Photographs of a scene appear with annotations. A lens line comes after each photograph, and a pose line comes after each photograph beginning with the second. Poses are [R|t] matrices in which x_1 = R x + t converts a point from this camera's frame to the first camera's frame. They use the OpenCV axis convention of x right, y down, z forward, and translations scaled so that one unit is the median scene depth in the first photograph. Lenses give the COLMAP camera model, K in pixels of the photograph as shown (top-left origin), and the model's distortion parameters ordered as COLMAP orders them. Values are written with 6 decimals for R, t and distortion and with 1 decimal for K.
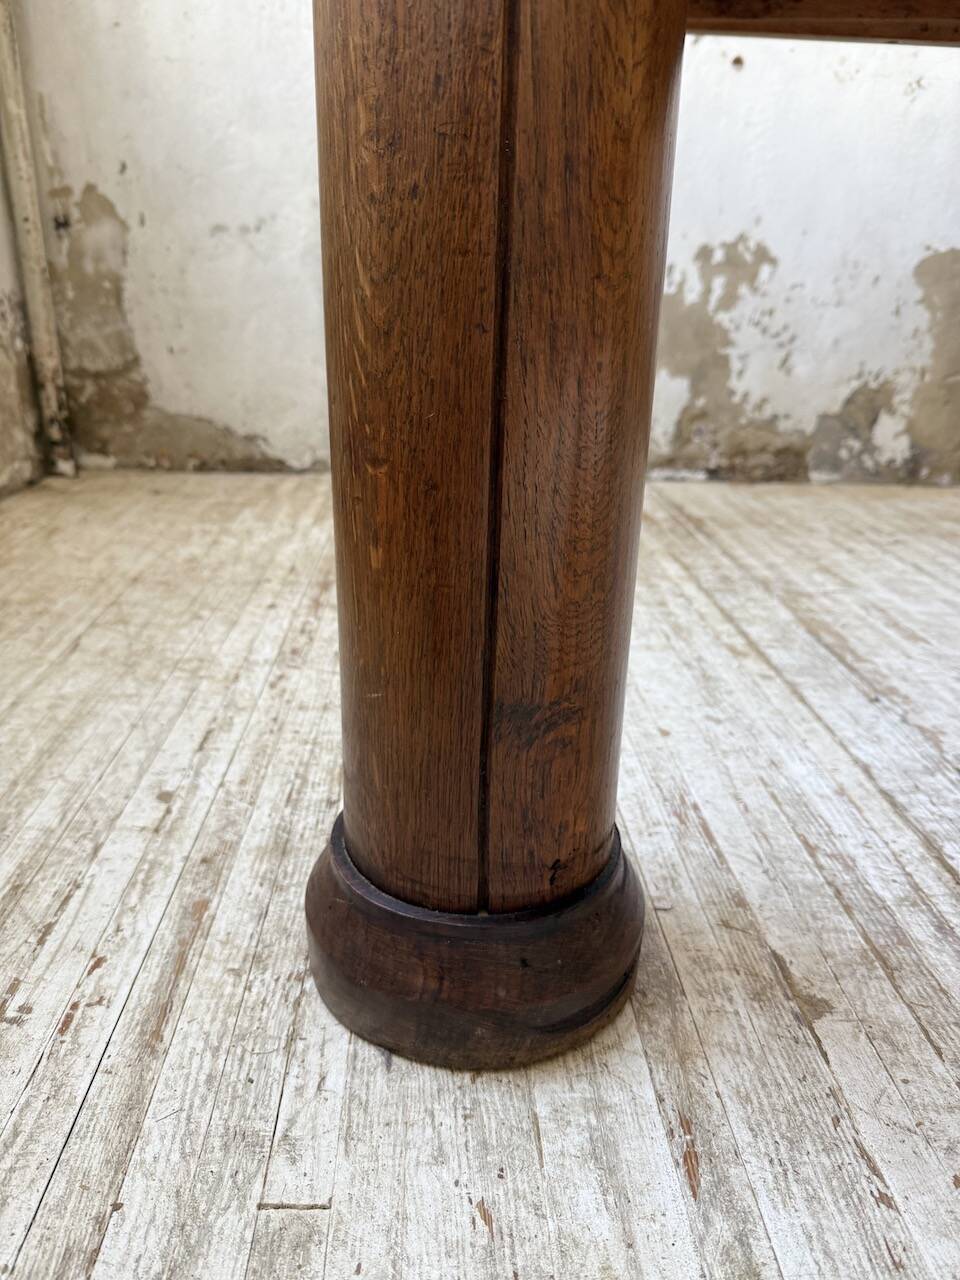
lens RADIAL K [[927.2, 0, 480.3], [0, 927.2, 639.0], [0, 0, 1]] dist [0.010977, -0.044580]
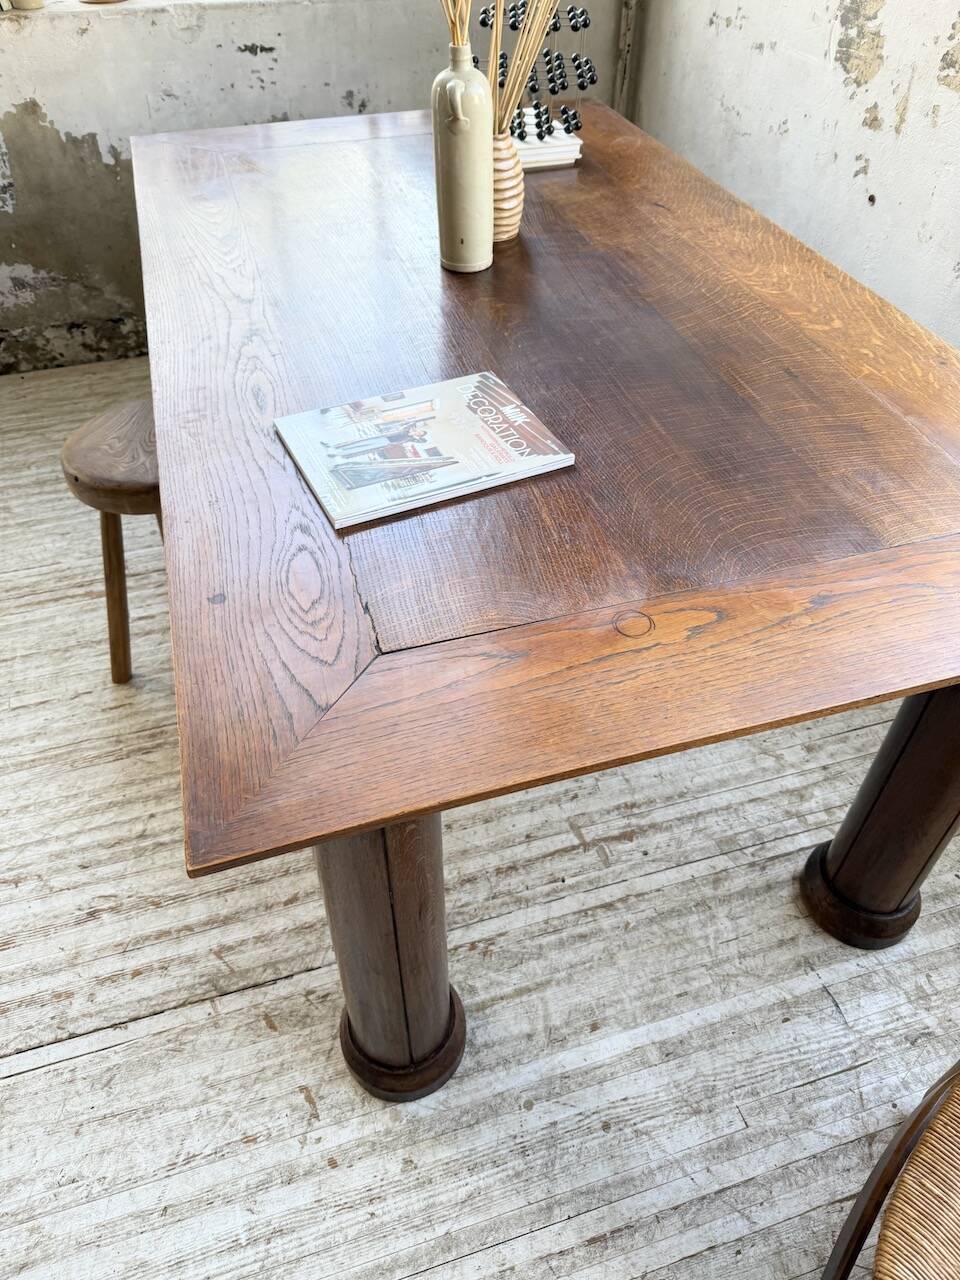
lens RADIAL K [[911.0, 0, 489.1], [0, 911.0, 640.3], [0, 0, 1]] dist [0.003466, -0.012837]
pose [[0.257789, 0.659985, -0.705667, 1.568413], [-0.346095, 0.744964, 0.570305, -0.768731], [0.902088, 0.097209, 0.420460, 0.050368]]
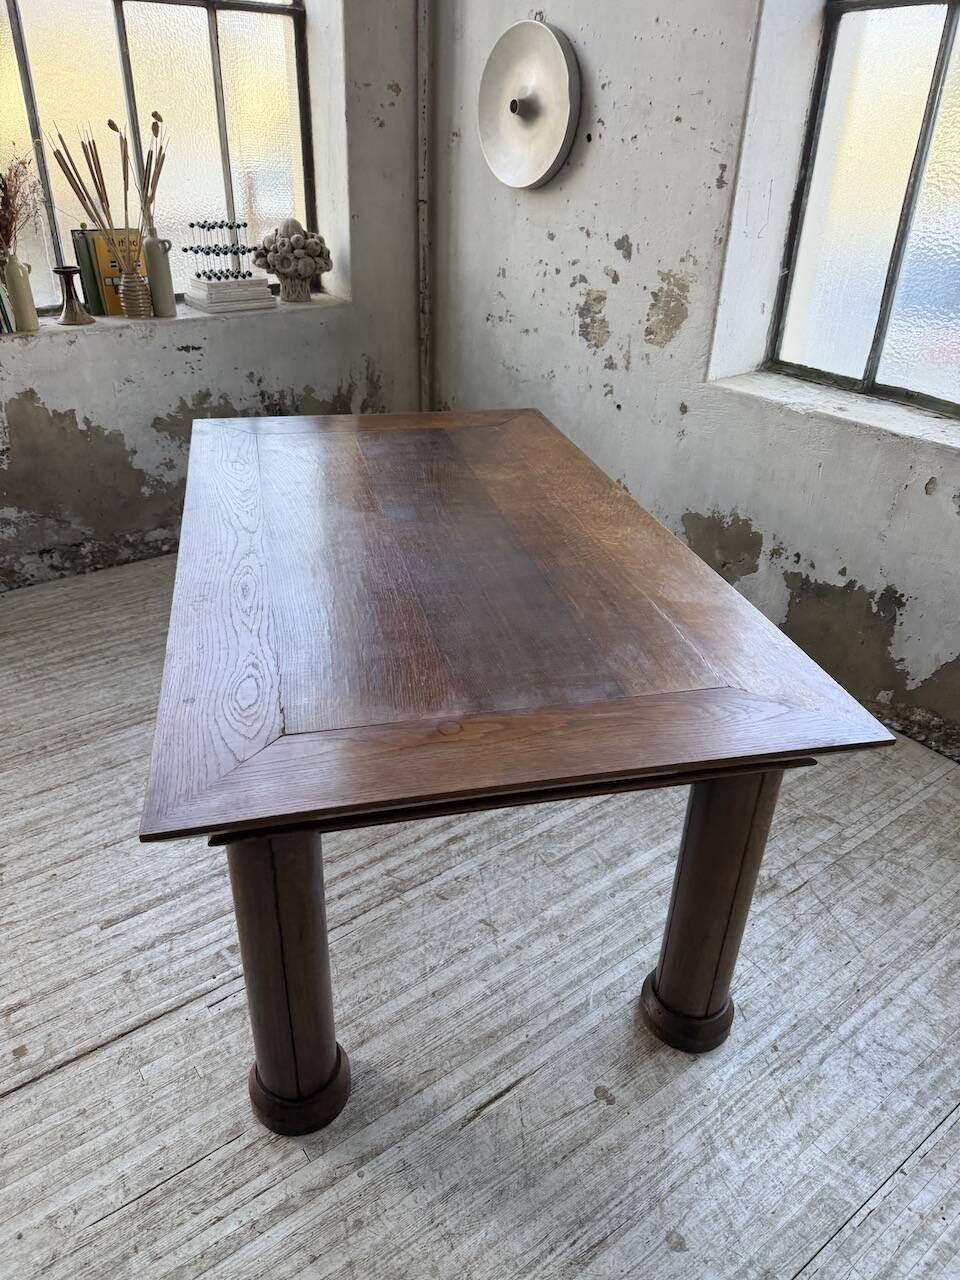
lens RADIAL K [[905.4, 0, 474.0], [0, 905.4, 642.8], [0, 0, 1]] dist [0.017609, -0.032768]
pose [[0.565176, 0.397834, -0.722707, 2.036162], [-0.306303, 0.914613, 0.263936, -0.623137], [0.765999, 0.072197, 0.638774, -0.660012]]
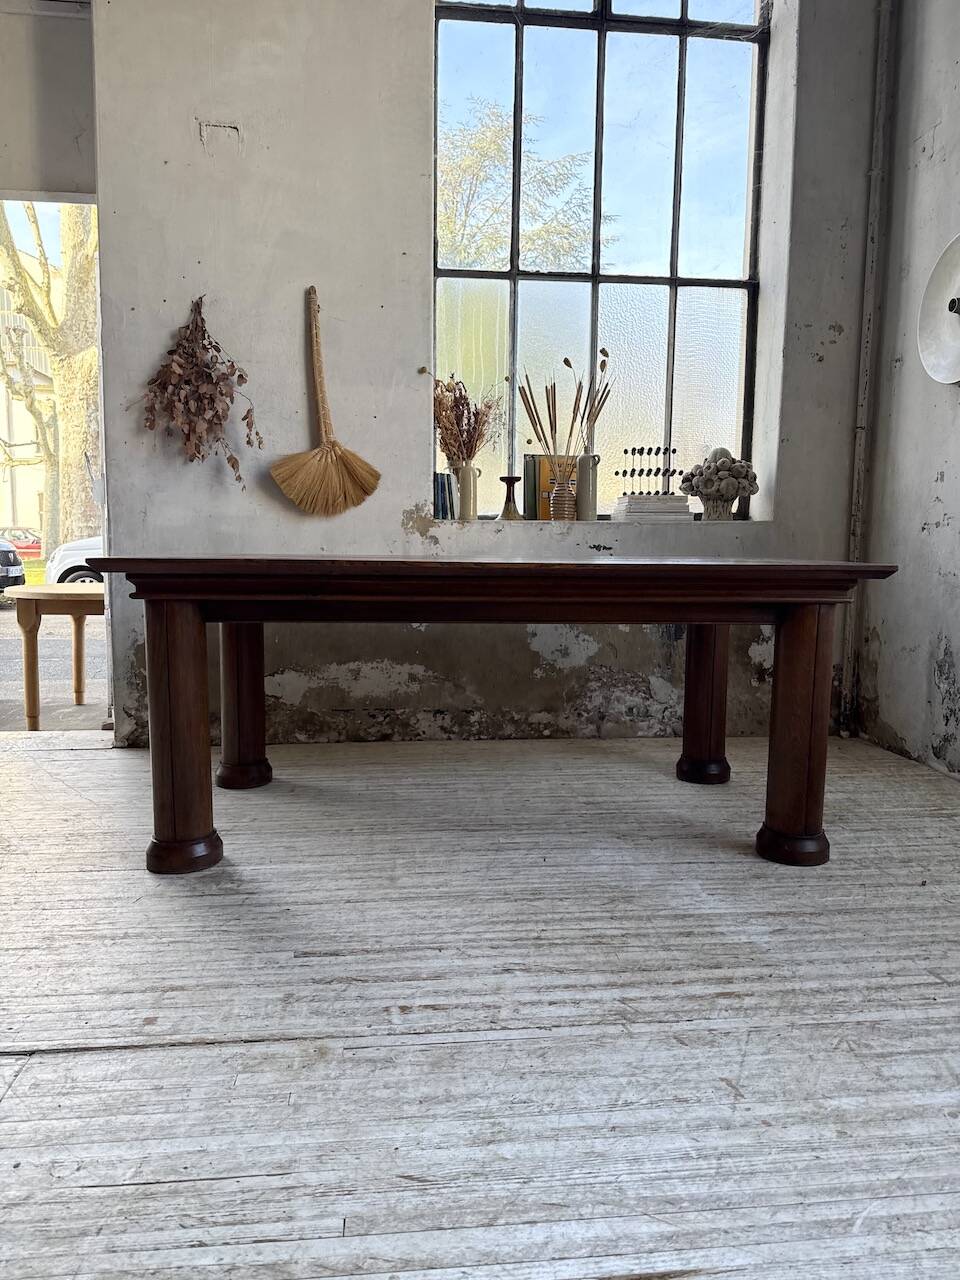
lens RADIAL K [[900.0, 0, 484.5], [0, 900.0, 639.8], [0, 0, 1]] dist [0.041483, -0.063806]
pose [[0.066984, 0.088260, -0.993843, 2.095415], [-0.366786, 0.928512, 0.057737, -0.239195], [0.927891, 0.360660, 0.094568, -0.197617]]
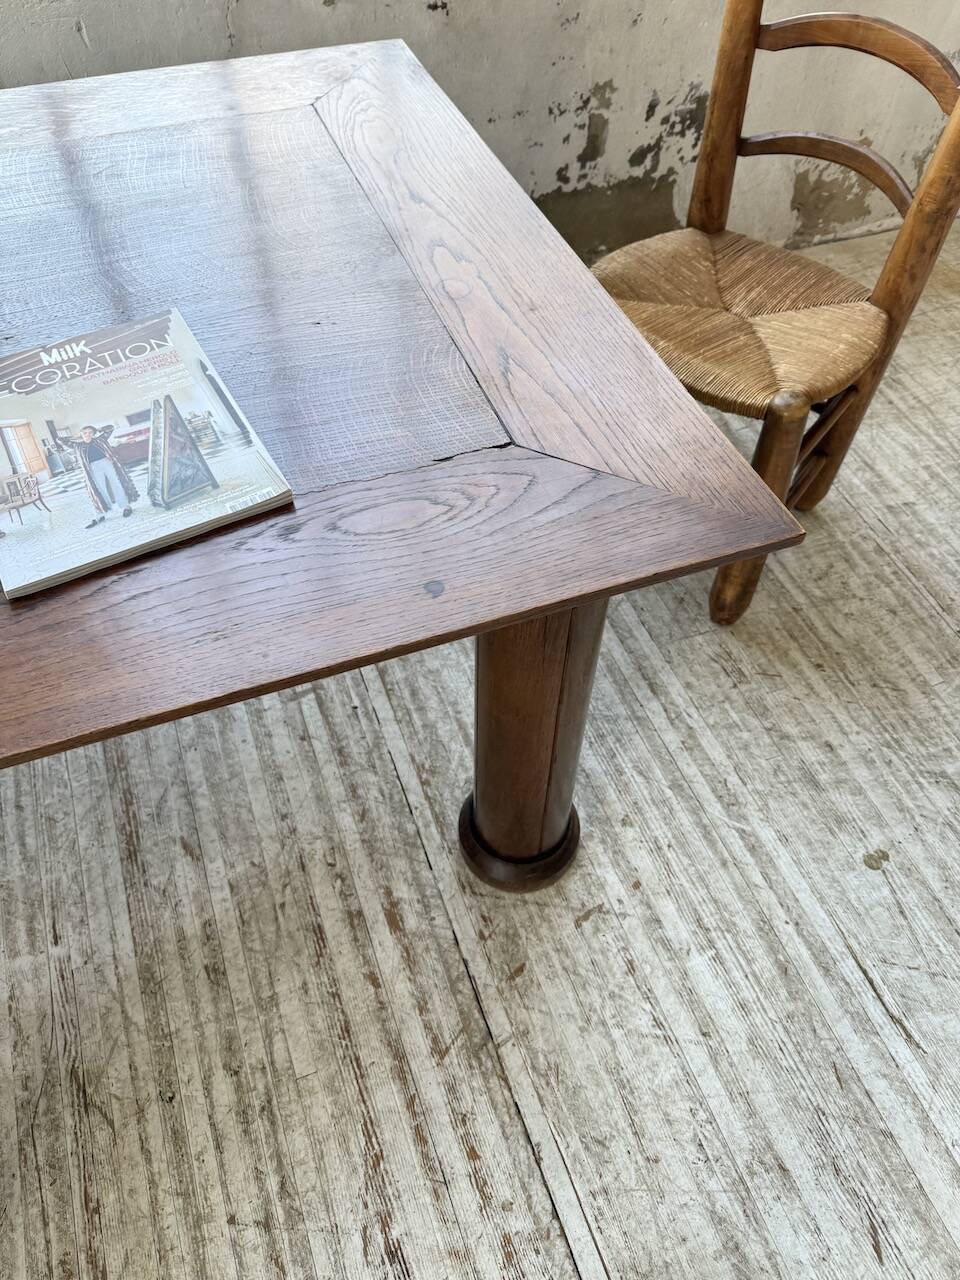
lens RADIAL K [[912.4, 0, 477.5], [0, 912.4, 638.3], [0, 0, 1]] dist [0.004441, -0.021488]
pose [[0.948714, -0.258051, 0.182622, 0.968408], [0.123079, 0.833589, 0.538498, -0.600796], [-0.291192, -0.488404, 0.822599, -0.289101]]
